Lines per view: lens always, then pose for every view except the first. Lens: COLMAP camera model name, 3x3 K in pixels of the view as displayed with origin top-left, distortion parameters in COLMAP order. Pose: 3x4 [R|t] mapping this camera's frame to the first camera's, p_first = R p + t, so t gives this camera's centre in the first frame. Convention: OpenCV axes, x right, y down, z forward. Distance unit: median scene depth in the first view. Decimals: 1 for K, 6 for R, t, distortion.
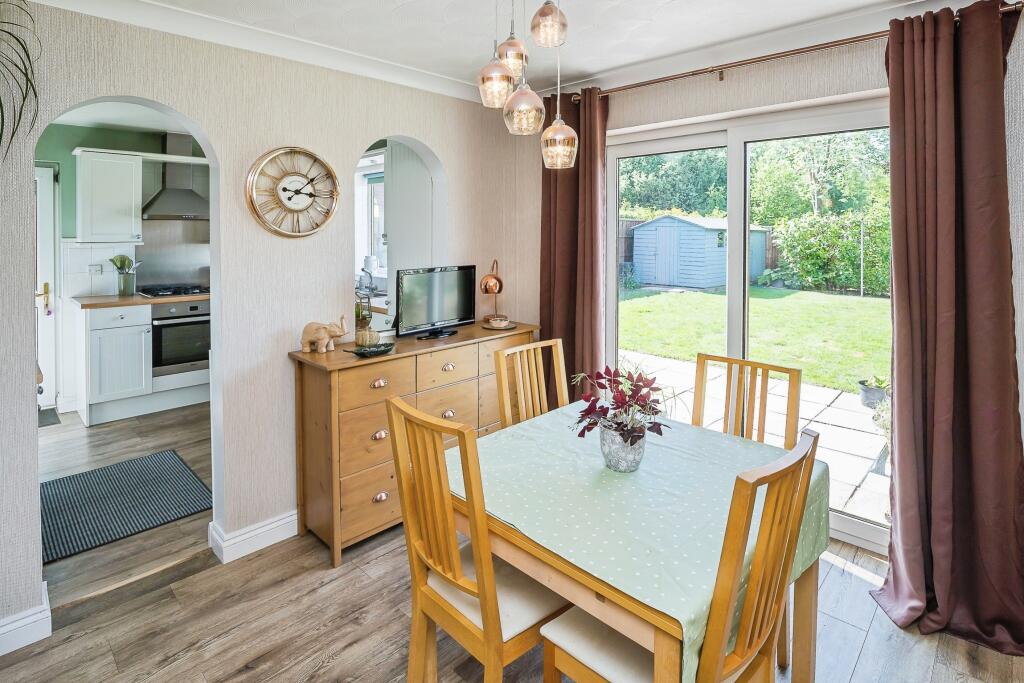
lens RADIAL K [[509.5, 0, 511.9], [0, 509.5, 247.1], [0, 0, 1]] dist [-0.001475, -0.000116]
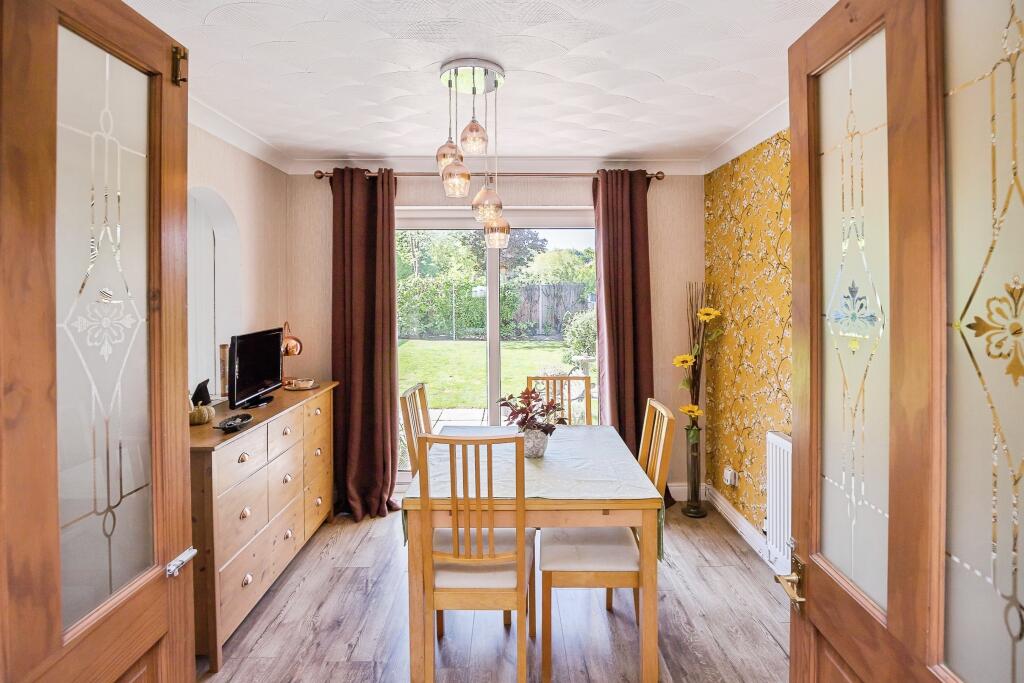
lens RADIAL K [[488.3, 0, 513.8], [0, 488.3, 294.7], [0, 0, 1]] dist [0.000028, -0.000217]
pose [[0.724614, -0.003766, 0.689145, -0.388347], [0.017090, 0.999776, -0.012506, -0.007943], [-0.688943, 0.020840, 0.724515, 0.004456]]
